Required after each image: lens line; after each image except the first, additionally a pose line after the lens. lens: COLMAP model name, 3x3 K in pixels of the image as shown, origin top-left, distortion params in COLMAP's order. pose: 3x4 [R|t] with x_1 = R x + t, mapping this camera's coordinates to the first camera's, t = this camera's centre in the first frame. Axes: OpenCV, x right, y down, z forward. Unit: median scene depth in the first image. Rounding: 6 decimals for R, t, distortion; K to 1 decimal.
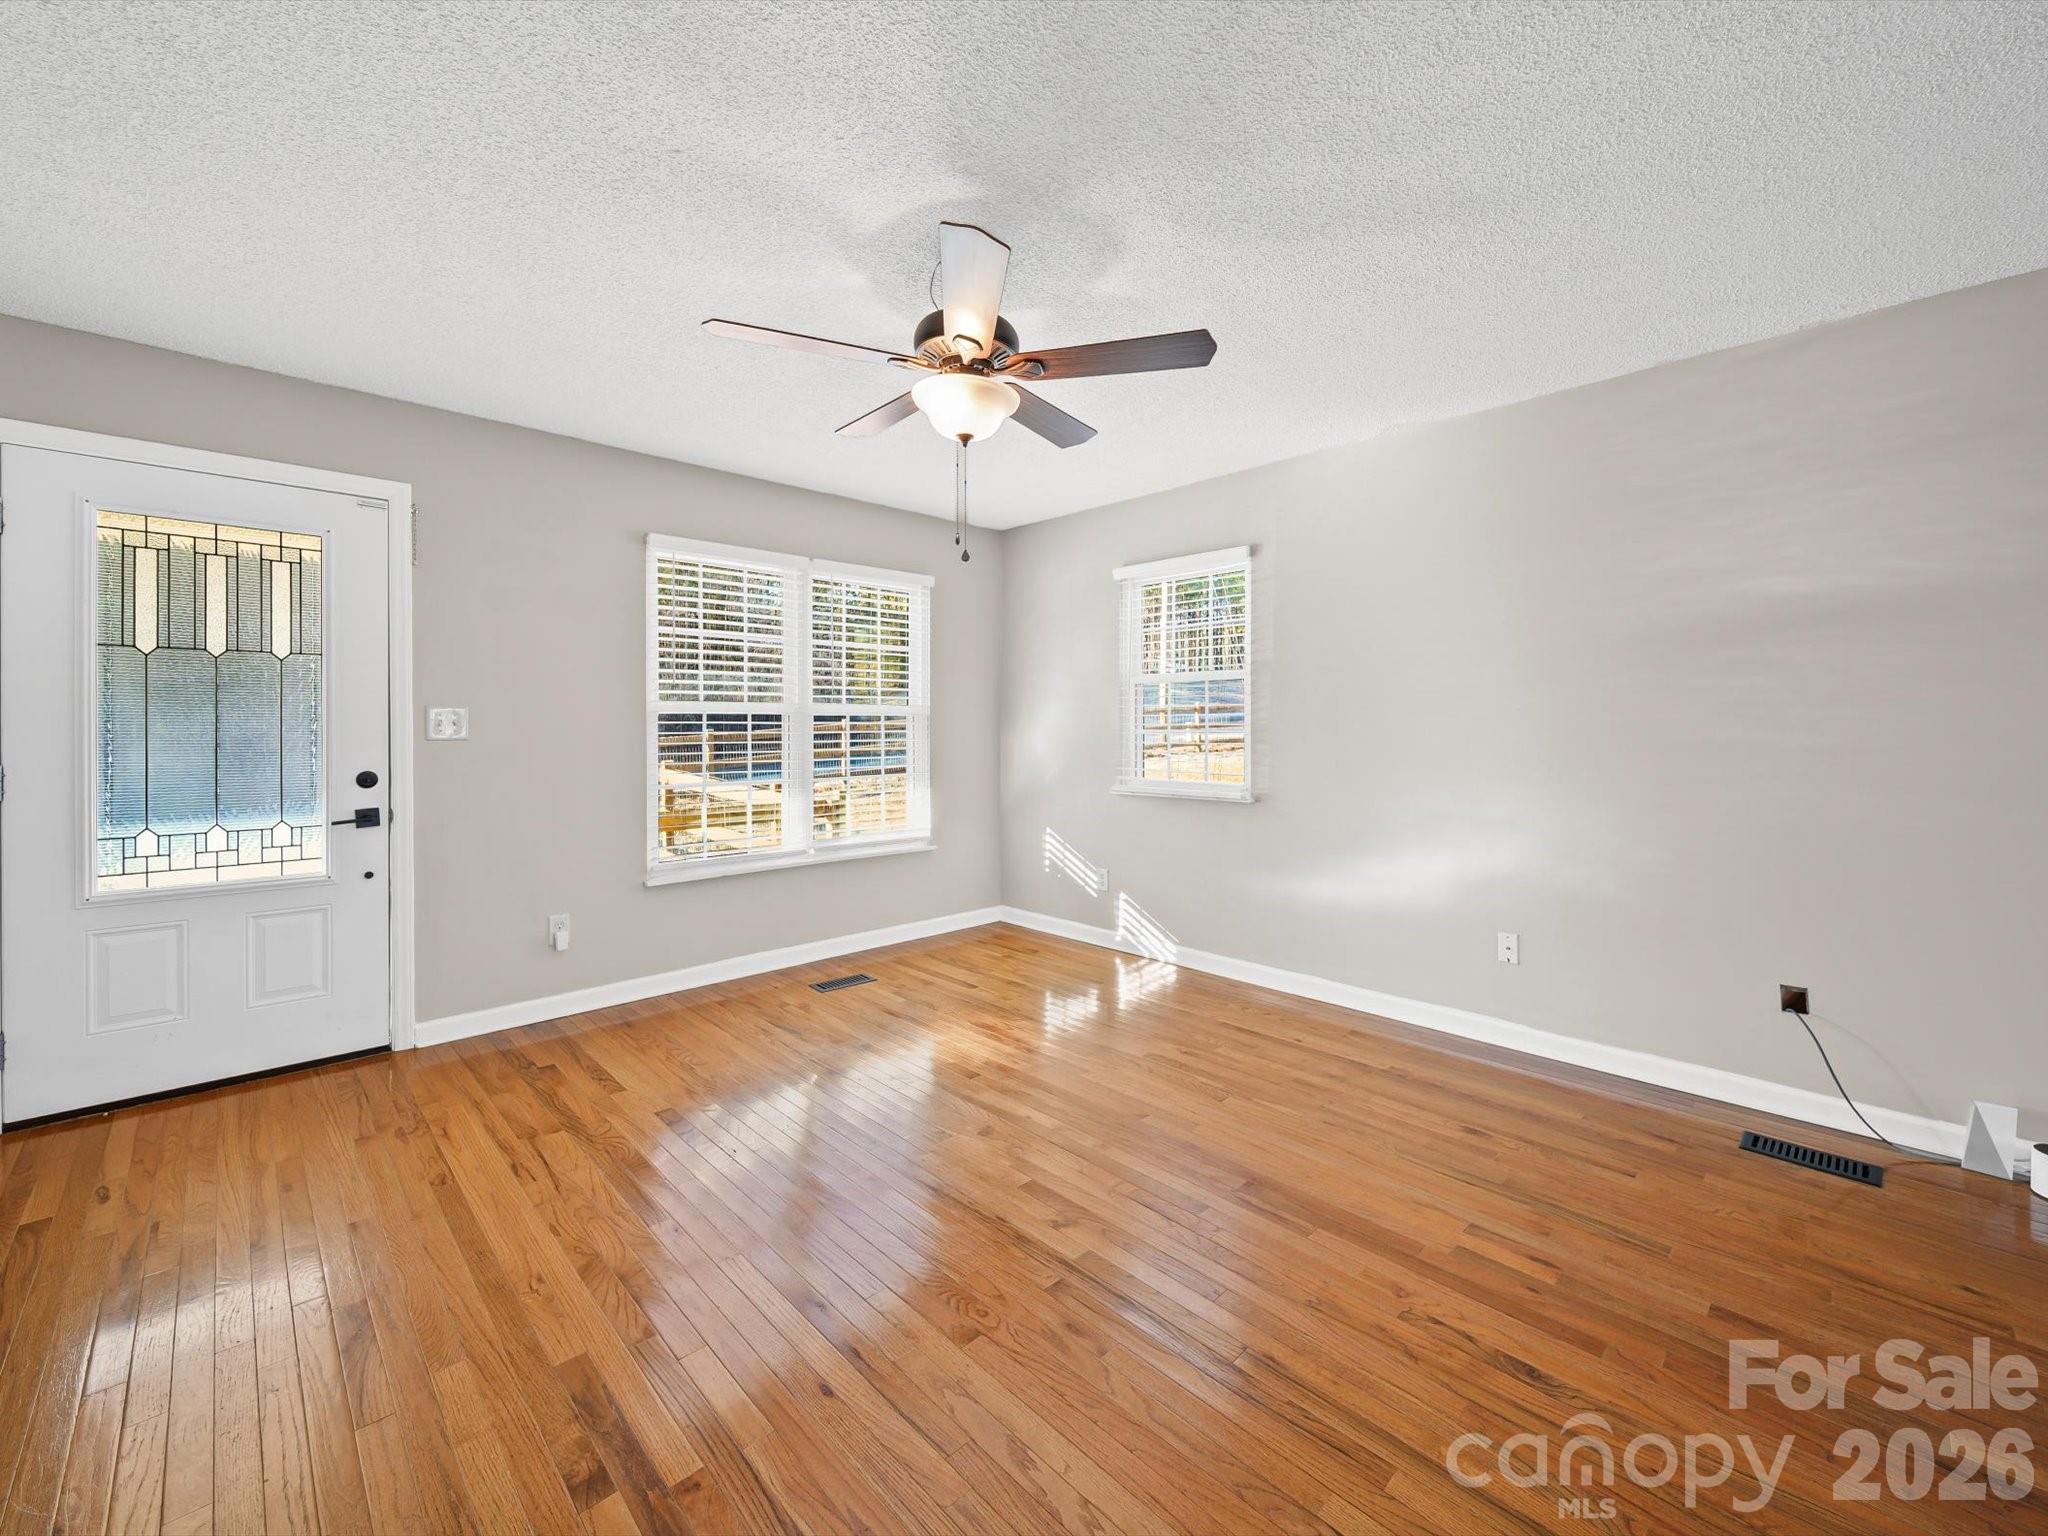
lens RADIAL K [[835.2, 0, 1027.6], [0, 835.2, 723.6], [0, 0, 1]] dist [0.001194, 0.000009]
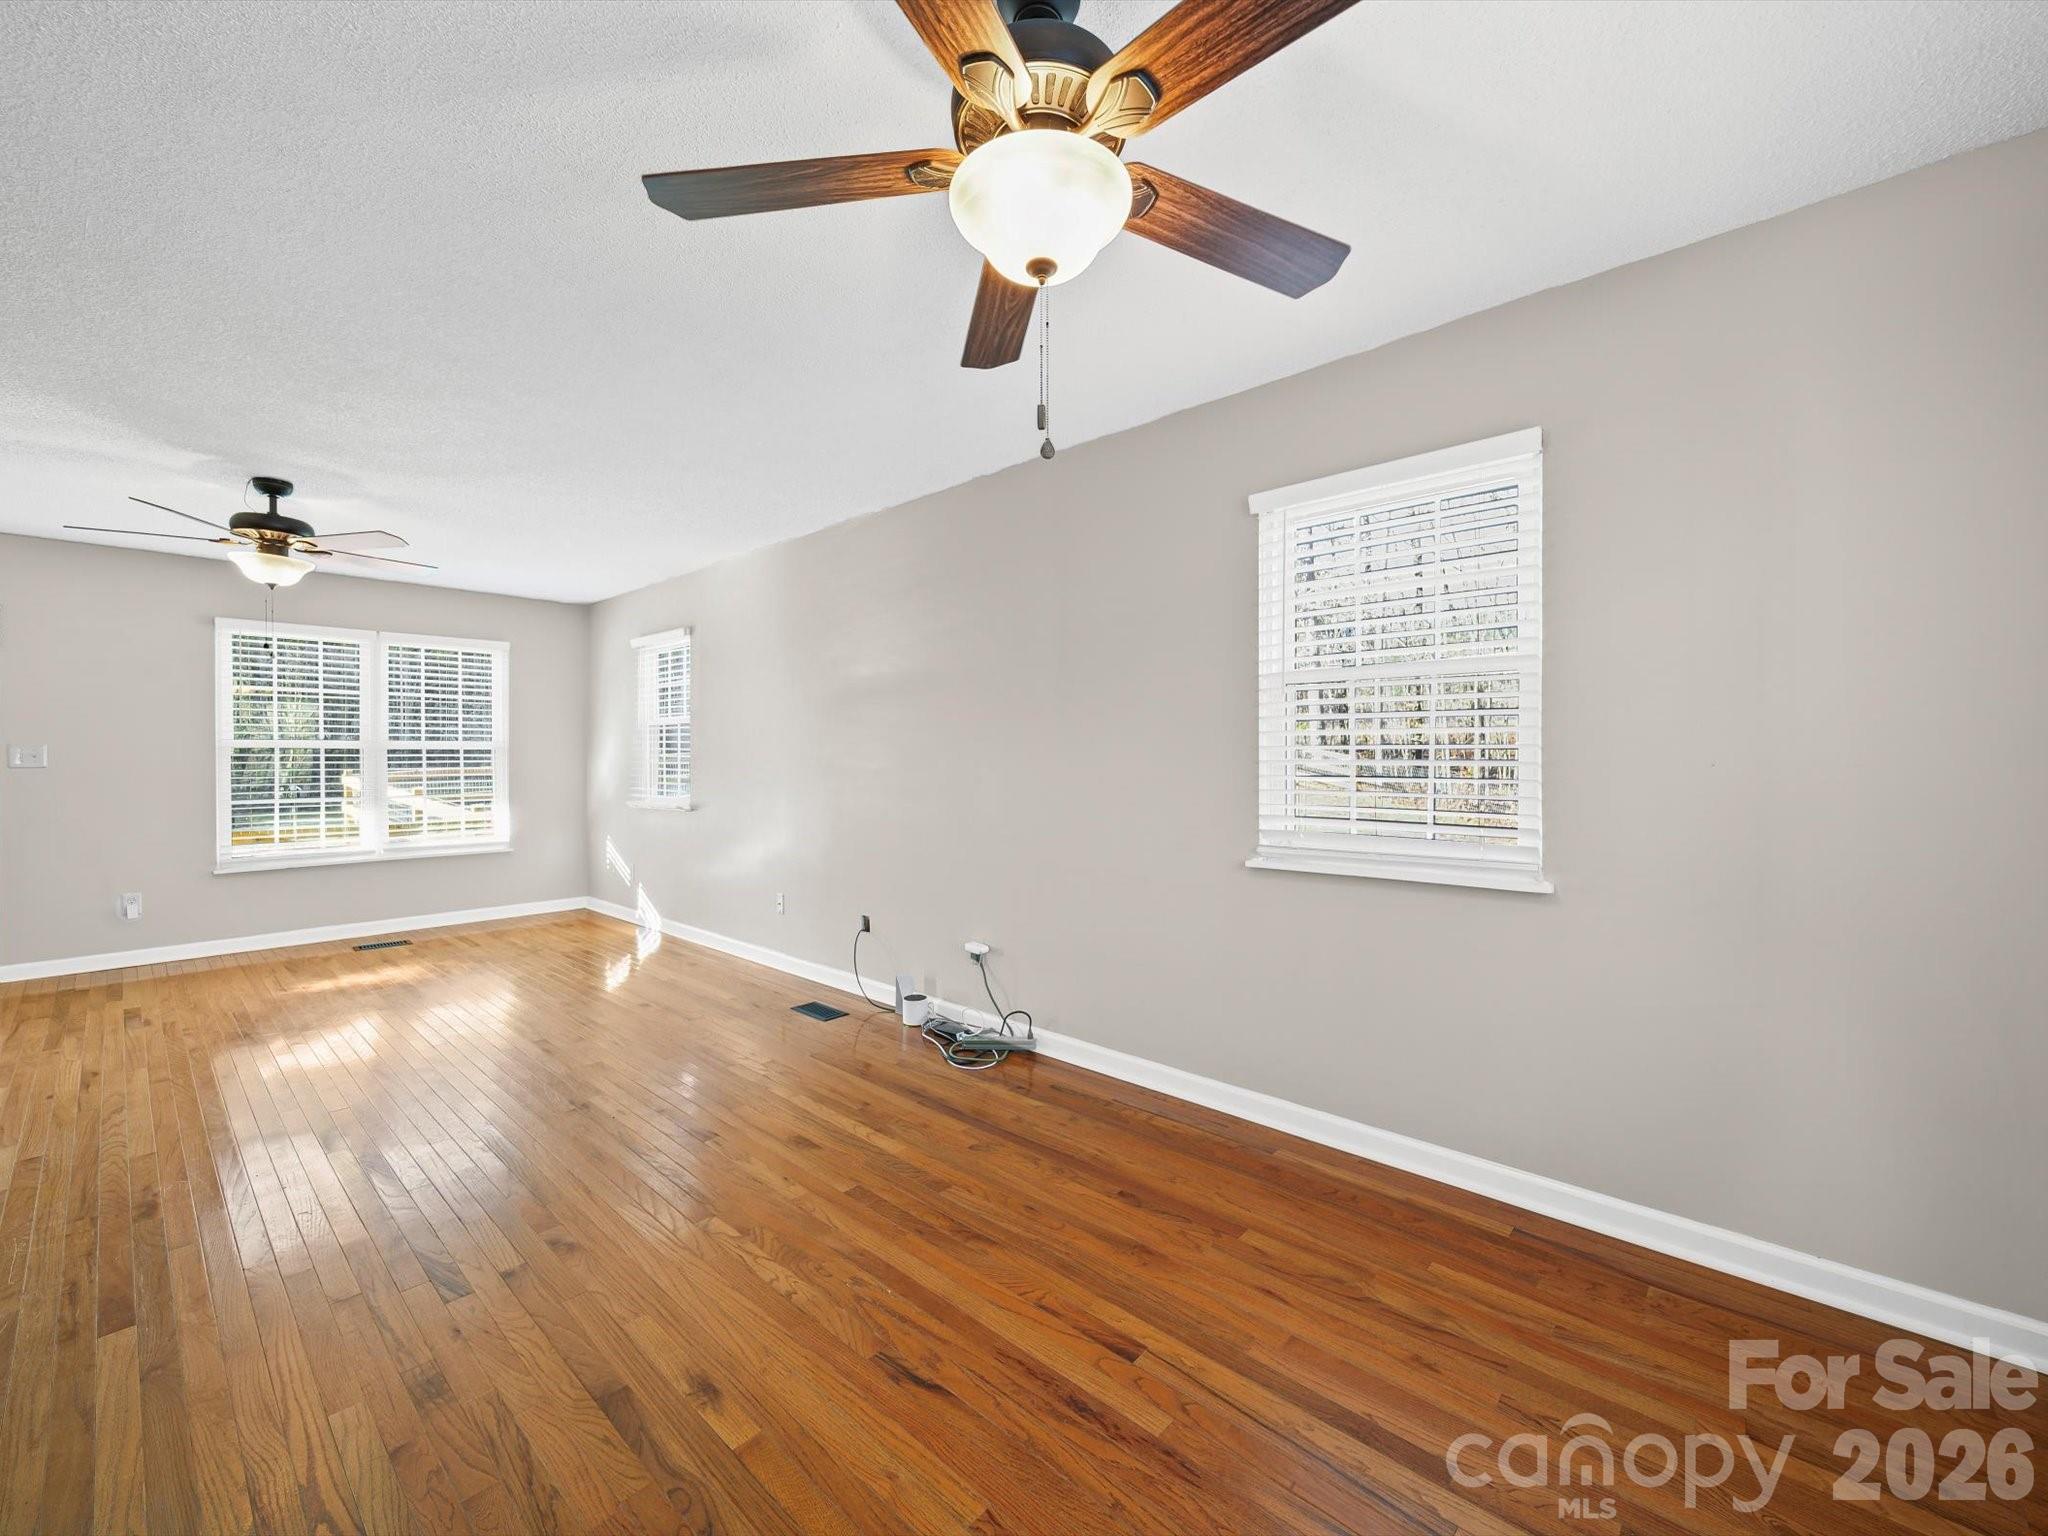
lens RADIAL K [[823.3, 0, 1024.0], [0, 823.3, 768.0], [0, 0, 1]] dist [-0.001472, -0.000107]
pose [[0.998227, -0.003357, 0.059430, 0.672539], [0.002500, 0.999892, 0.014491, 0.002749], [-0.059472, -0.014317, 0.998127, -0.364263]]
